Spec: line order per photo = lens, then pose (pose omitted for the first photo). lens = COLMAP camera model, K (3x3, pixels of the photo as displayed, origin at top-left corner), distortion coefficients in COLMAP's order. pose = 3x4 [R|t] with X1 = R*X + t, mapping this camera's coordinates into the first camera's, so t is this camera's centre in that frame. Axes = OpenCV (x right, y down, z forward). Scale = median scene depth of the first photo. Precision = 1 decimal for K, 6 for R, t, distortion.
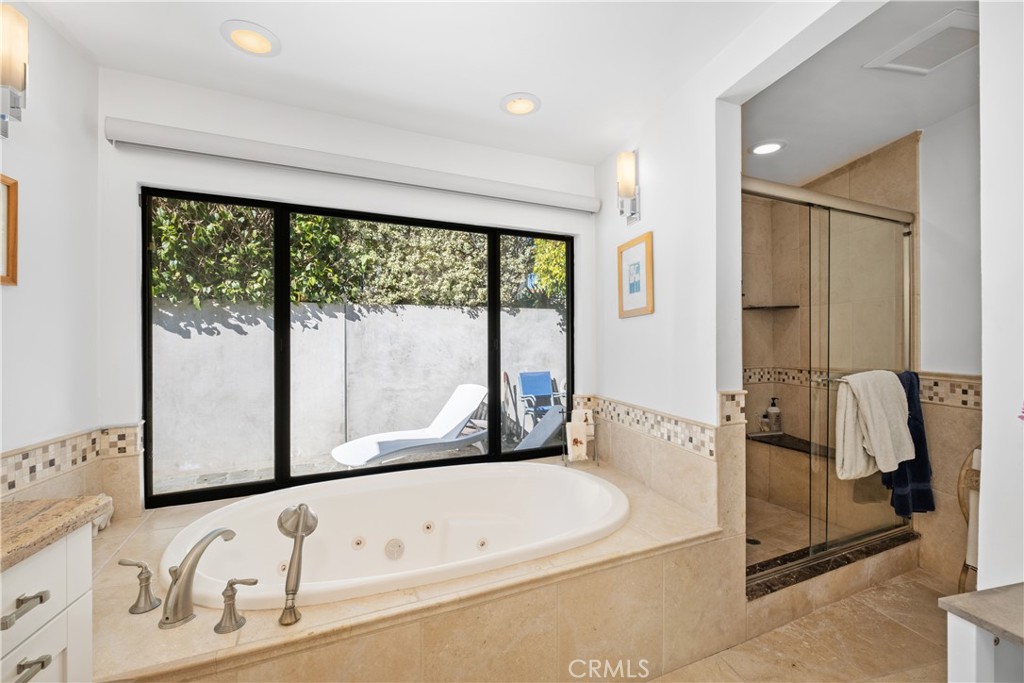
lens RADIAL K [[449.4, 0, 514.6], [0, 449.4, 341.9], [0, 0, 1]] dist [-0.001303, -0.000314]
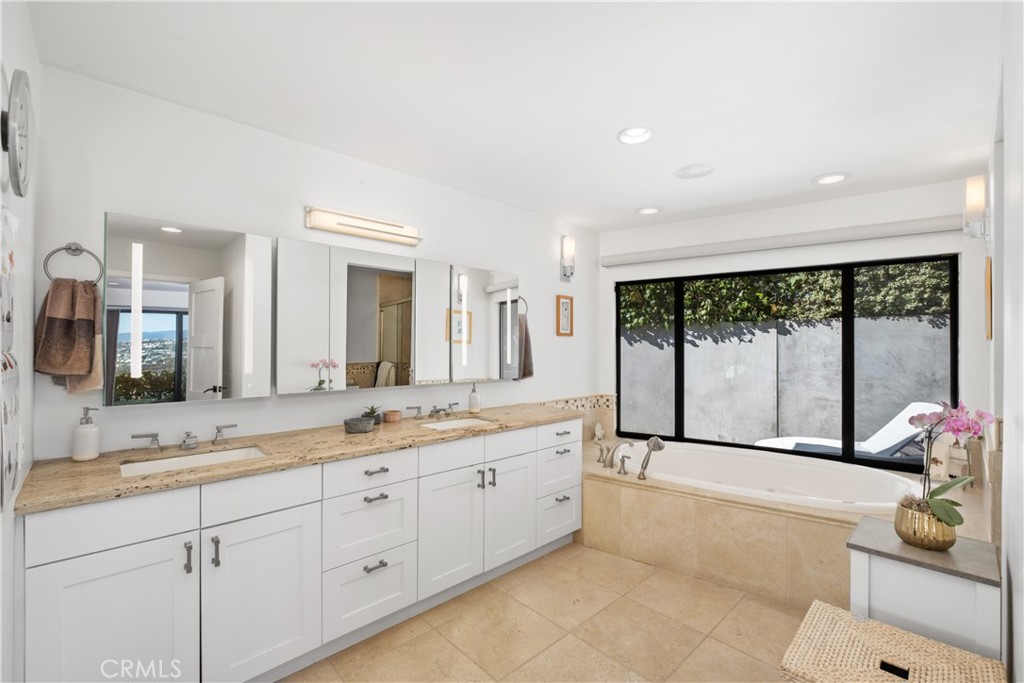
lens RADIAL K [[470.8, 0, 511.9], [0, 470.8, 340.1], [0, 0, 1]] dist [-0.005502, -0.000695]
pose [[0.518612, -0.002105, -0.855007, 0.316157], [-0.005324, 0.999970, -0.005692, -0.024466], [0.854993, 0.007504, 0.518585, -0.220617]]
